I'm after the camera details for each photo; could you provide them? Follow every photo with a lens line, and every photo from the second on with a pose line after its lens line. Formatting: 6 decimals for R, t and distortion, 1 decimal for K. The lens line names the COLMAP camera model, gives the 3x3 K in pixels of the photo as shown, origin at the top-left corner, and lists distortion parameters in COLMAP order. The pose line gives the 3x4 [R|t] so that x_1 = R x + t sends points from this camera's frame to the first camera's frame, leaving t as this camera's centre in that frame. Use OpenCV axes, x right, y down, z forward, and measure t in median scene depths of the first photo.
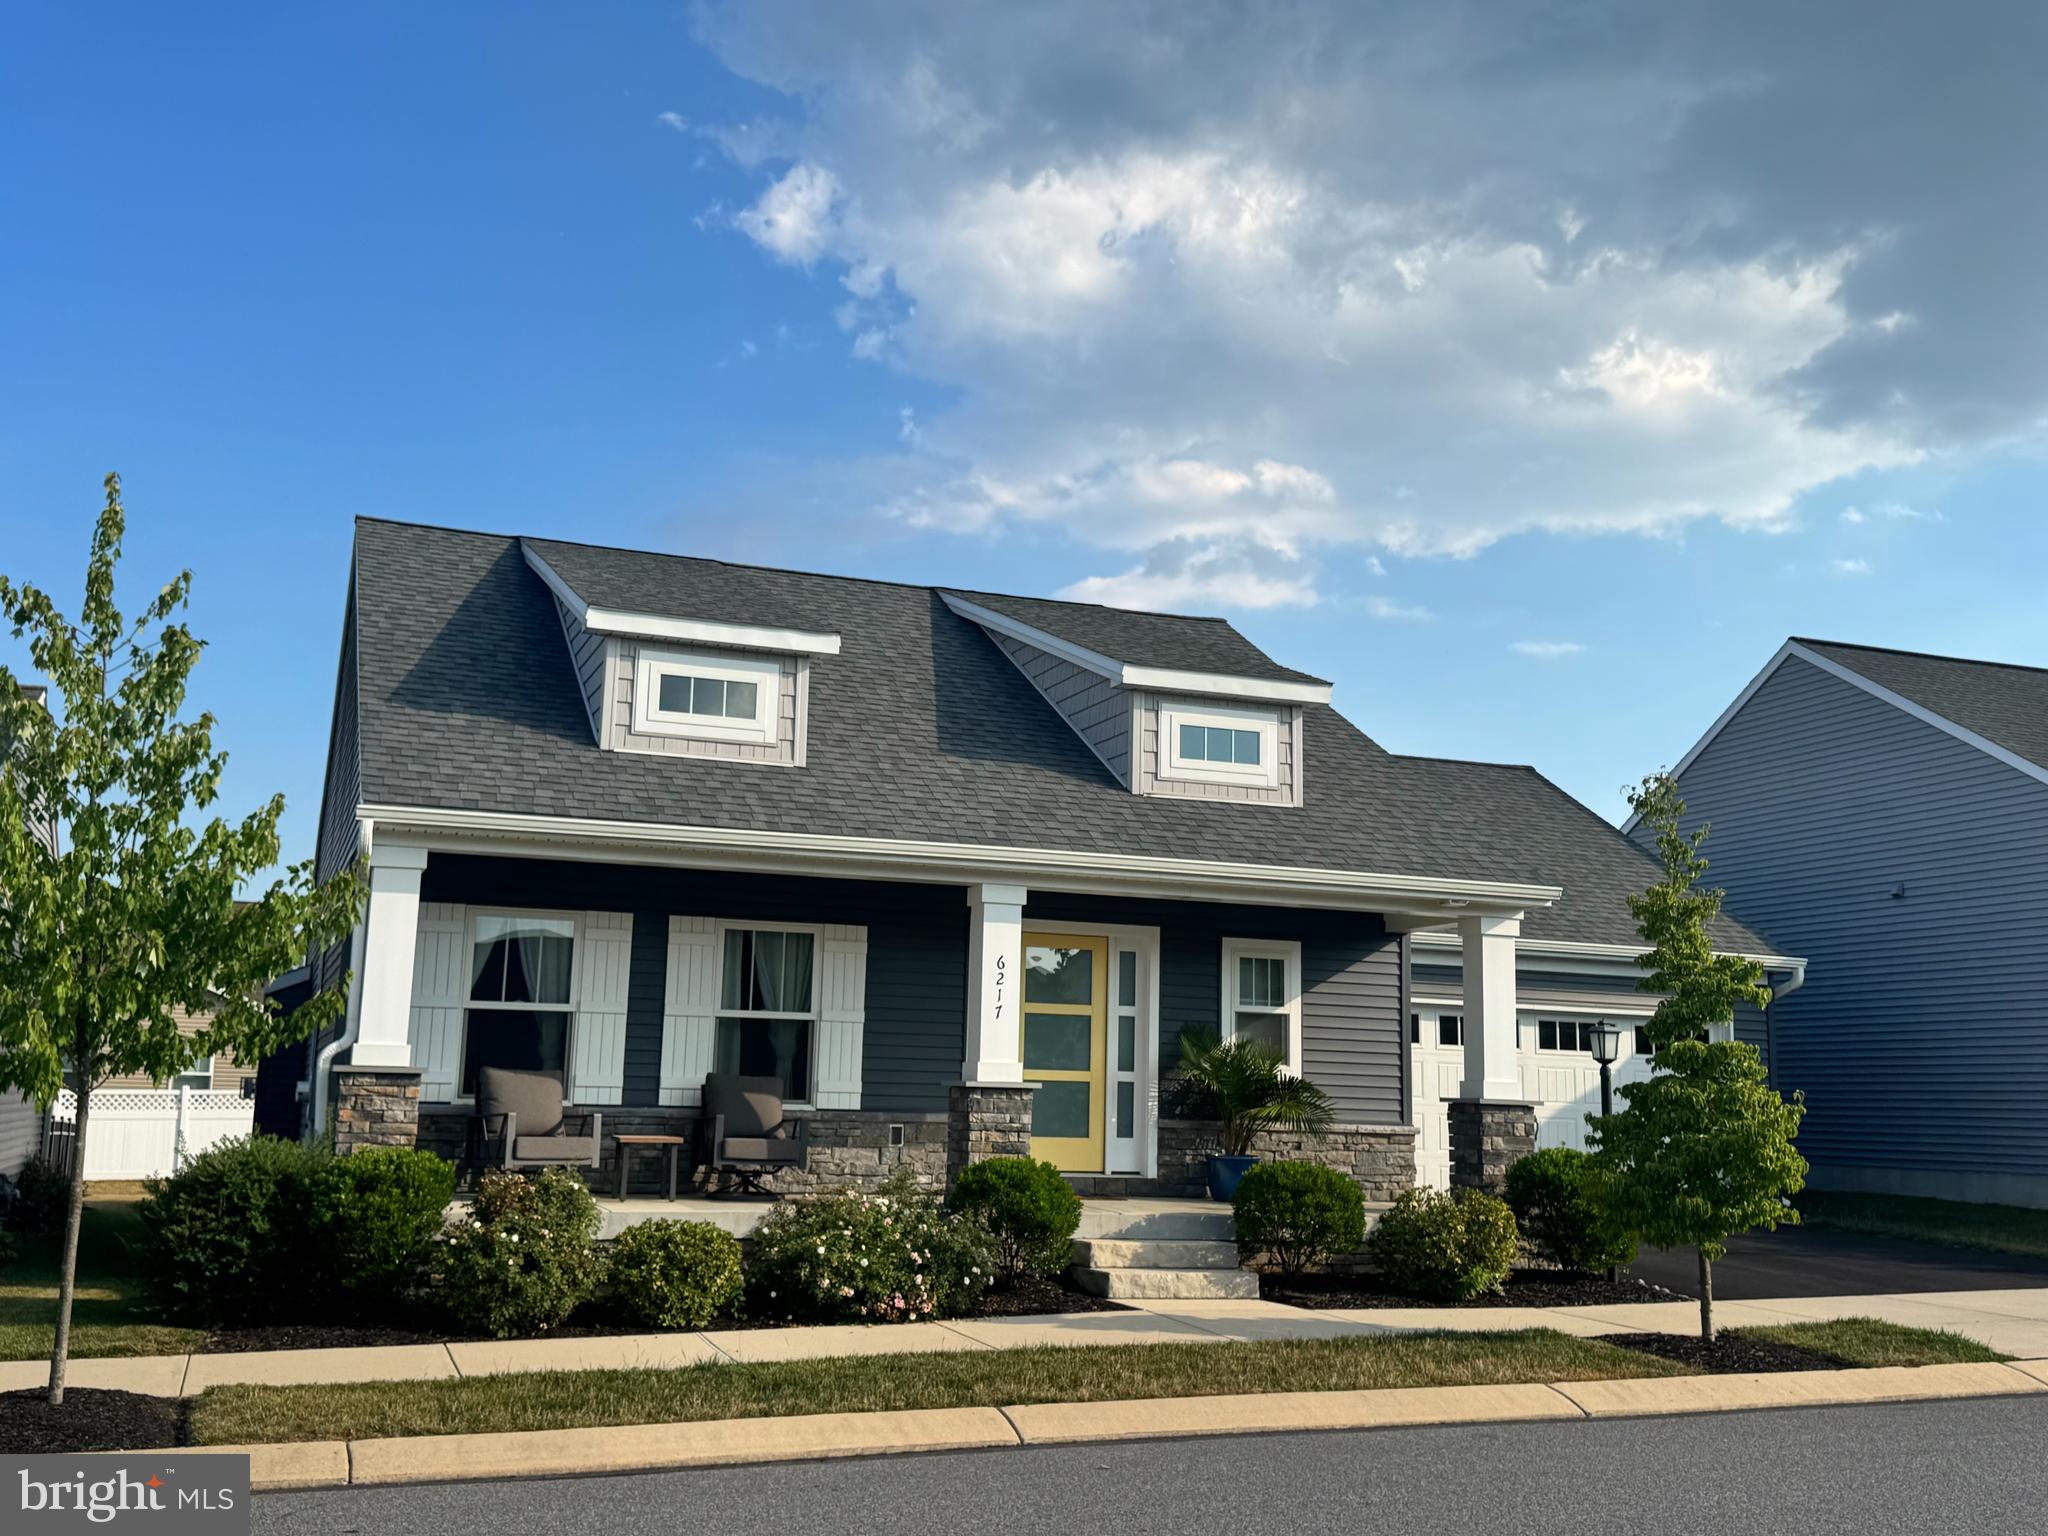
lens RADIAL K [[2040.6, 0, 1009.8], [0, 2040.6, 767.9], [0, 0, 1]] dist [0.170917, -0.389170]
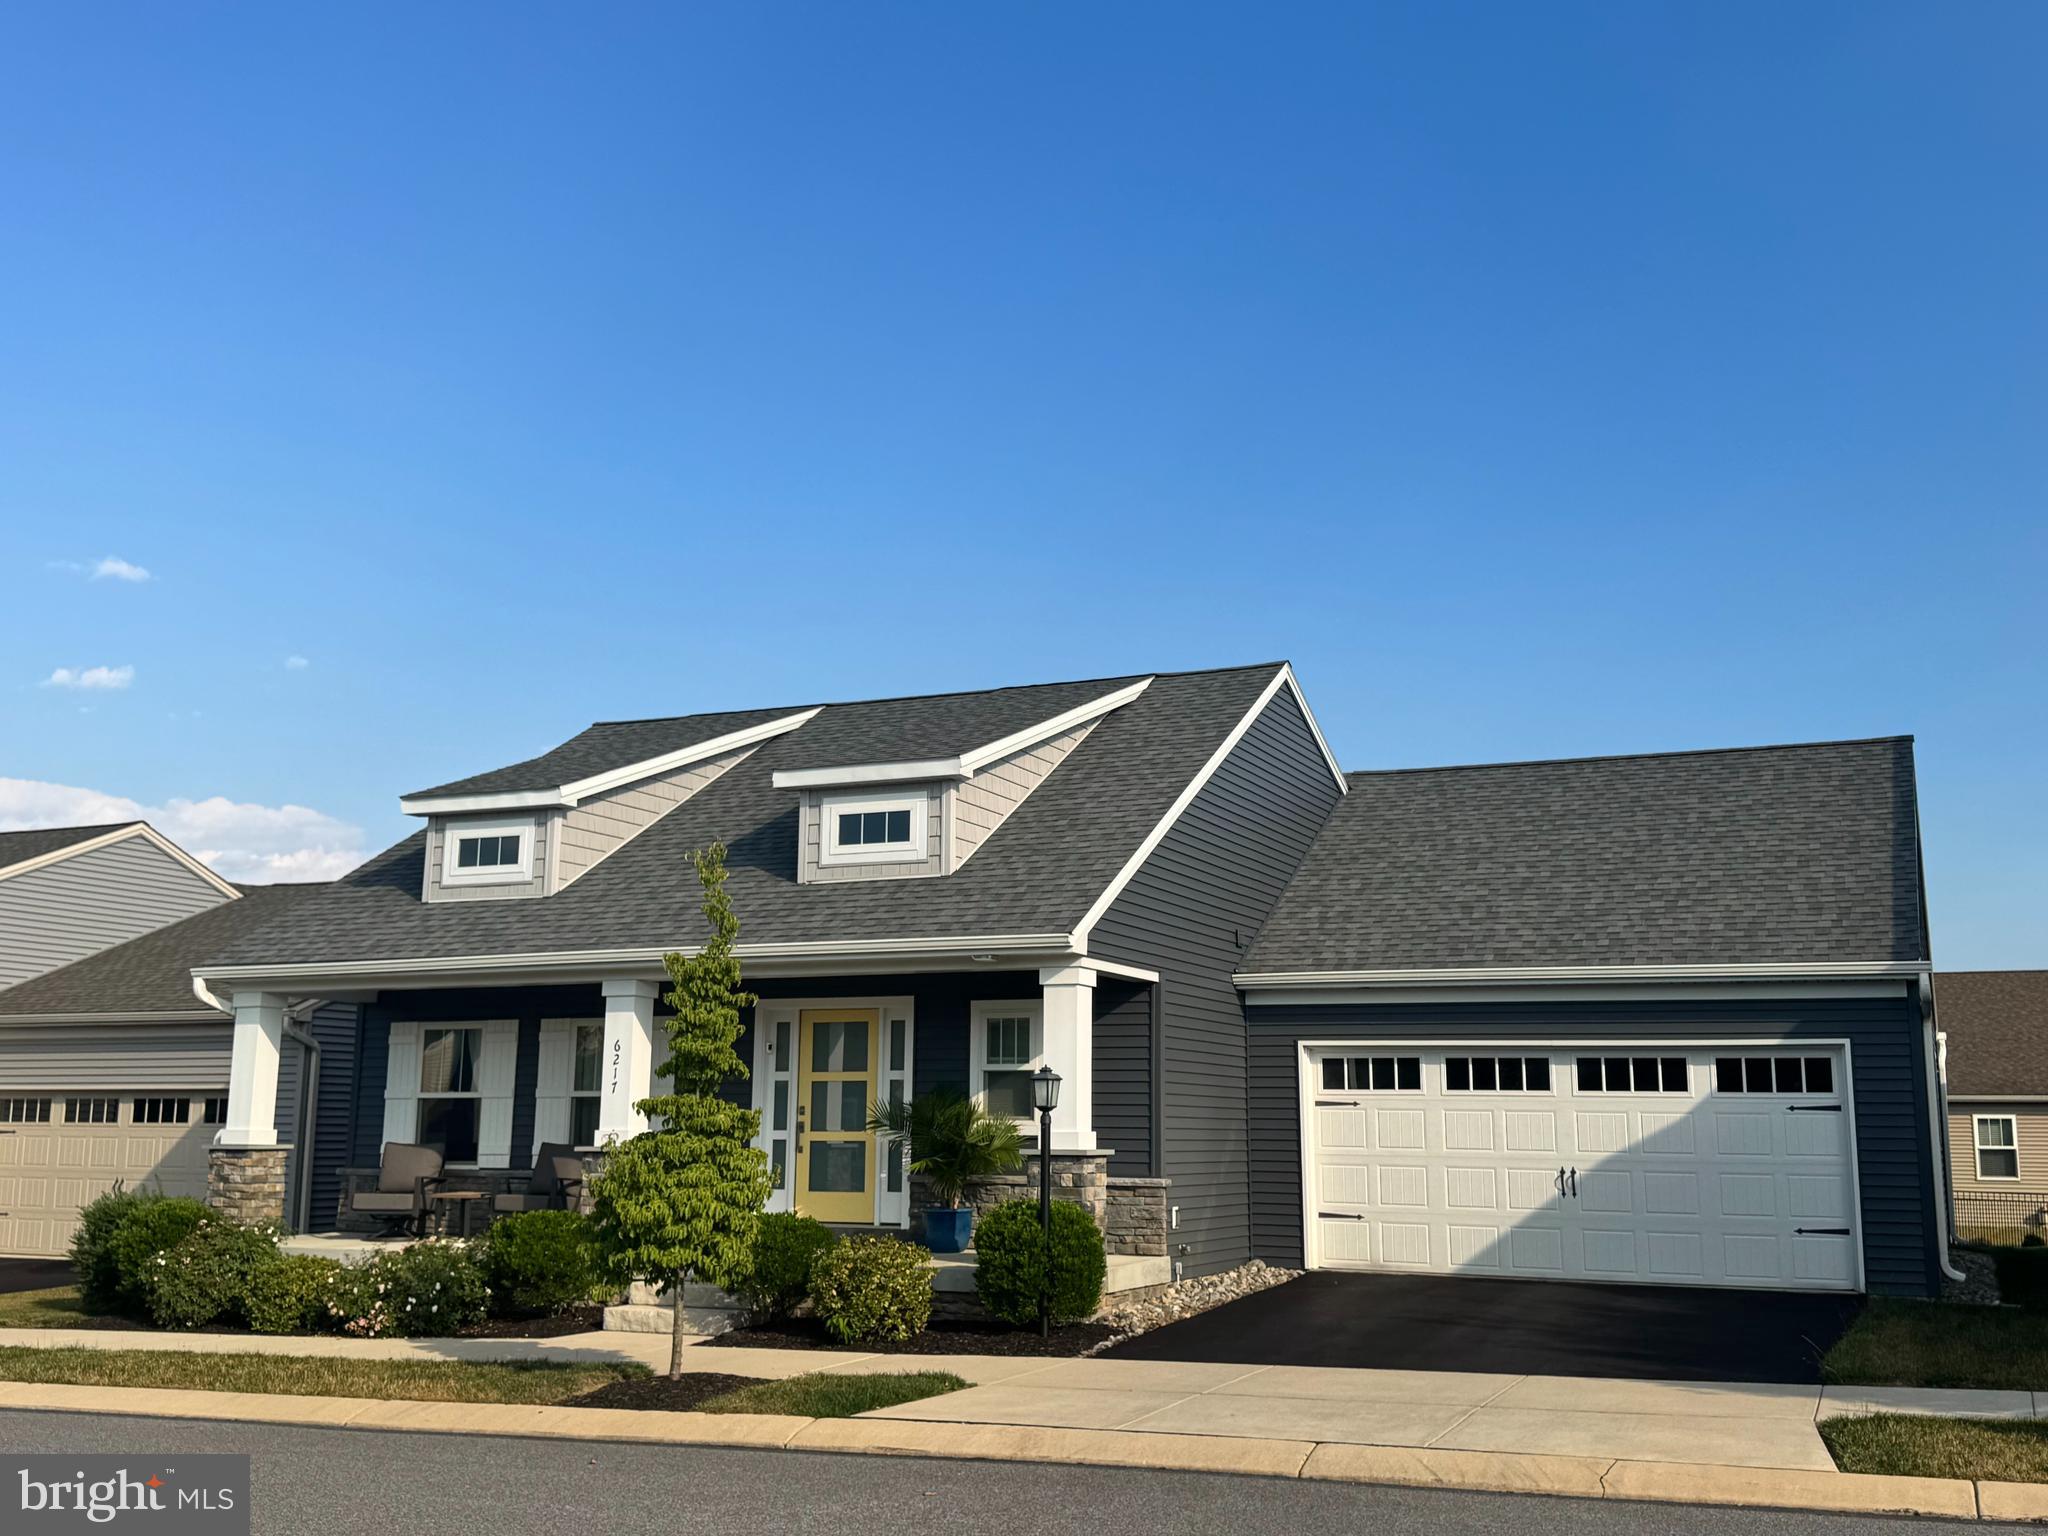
lens RADIAL K [[2040.6, 0, 1009.8], [0, 2040.6, 767.9], [0, 0, 1]] dist [0.170917, -0.389170]
pose [[0.708207, -0.142575, -0.691459, 0.958525], [0.124731, 0.989258, -0.076227, 0.051630], [0.694899, -0.032262, 0.718383, 0.284031]]
